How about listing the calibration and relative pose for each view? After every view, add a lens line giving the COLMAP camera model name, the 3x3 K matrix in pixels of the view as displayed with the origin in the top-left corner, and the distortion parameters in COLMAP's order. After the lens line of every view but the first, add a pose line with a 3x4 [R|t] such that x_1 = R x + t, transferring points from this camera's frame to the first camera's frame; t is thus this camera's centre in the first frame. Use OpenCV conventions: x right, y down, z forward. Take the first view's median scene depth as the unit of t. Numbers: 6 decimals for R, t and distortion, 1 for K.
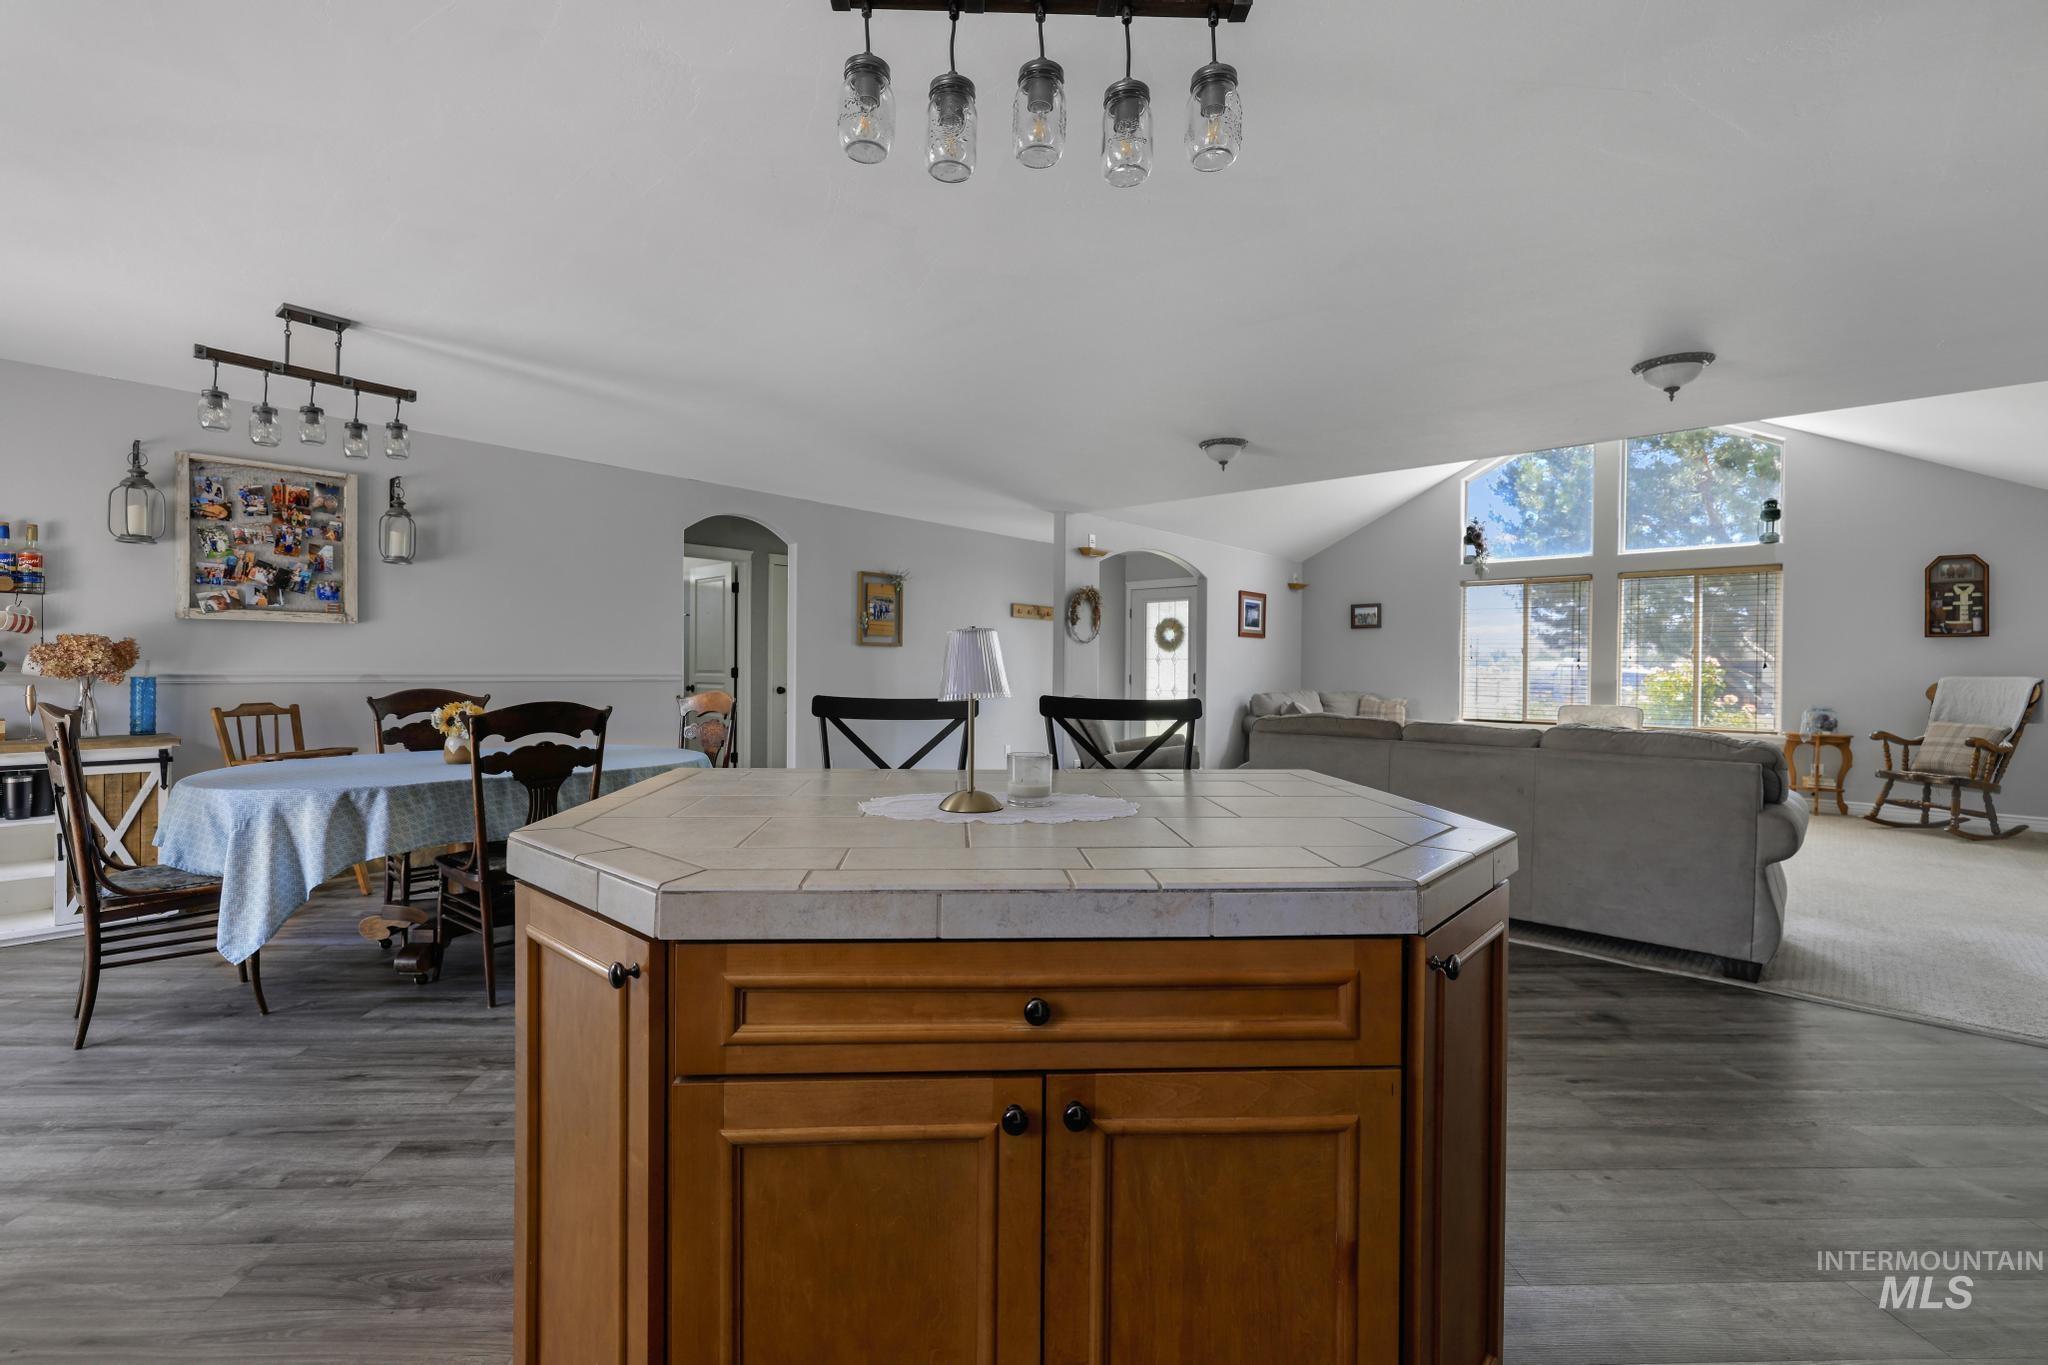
lens RADIAL K [[893.9, 0, 989.9], [0, 893.9, 666.8], [0, 0, 1]] dist [0.004222, 0.000598]
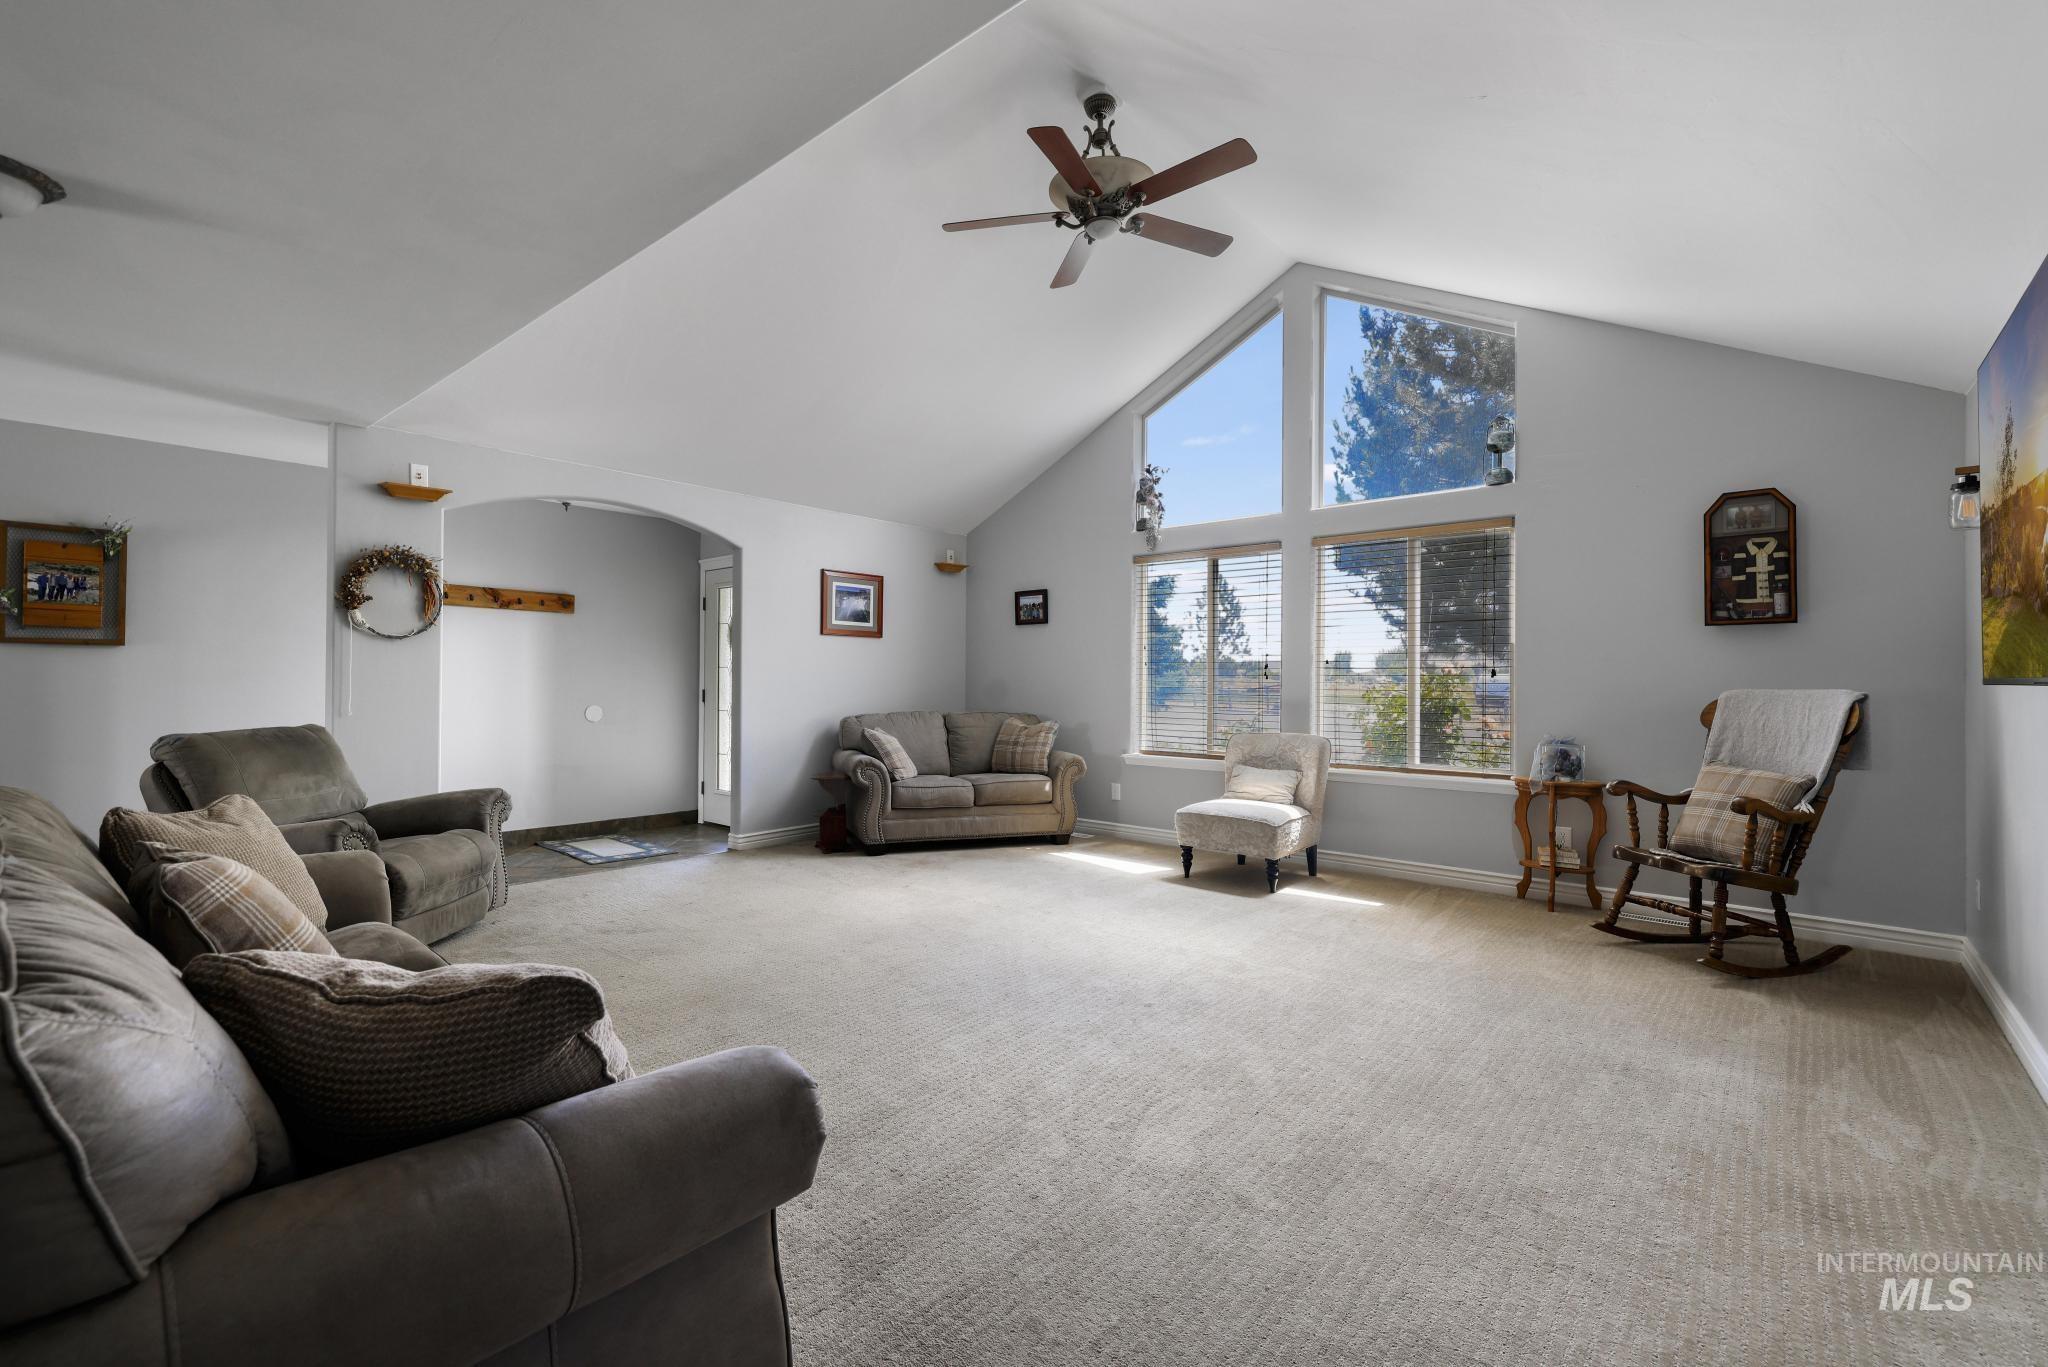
lens RADIAL K [[887.9, 0, 1012.6], [0, 887.9, 673.0], [0, 0, 1]] dist [0.002132, 0.000471]
pose [[0.999566, -0.002622, 0.029329, 0.554562], [0.002867, 0.999961, -0.008327, 0.003586], [-0.029306, 0.008407, 0.999535, 0.409363]]
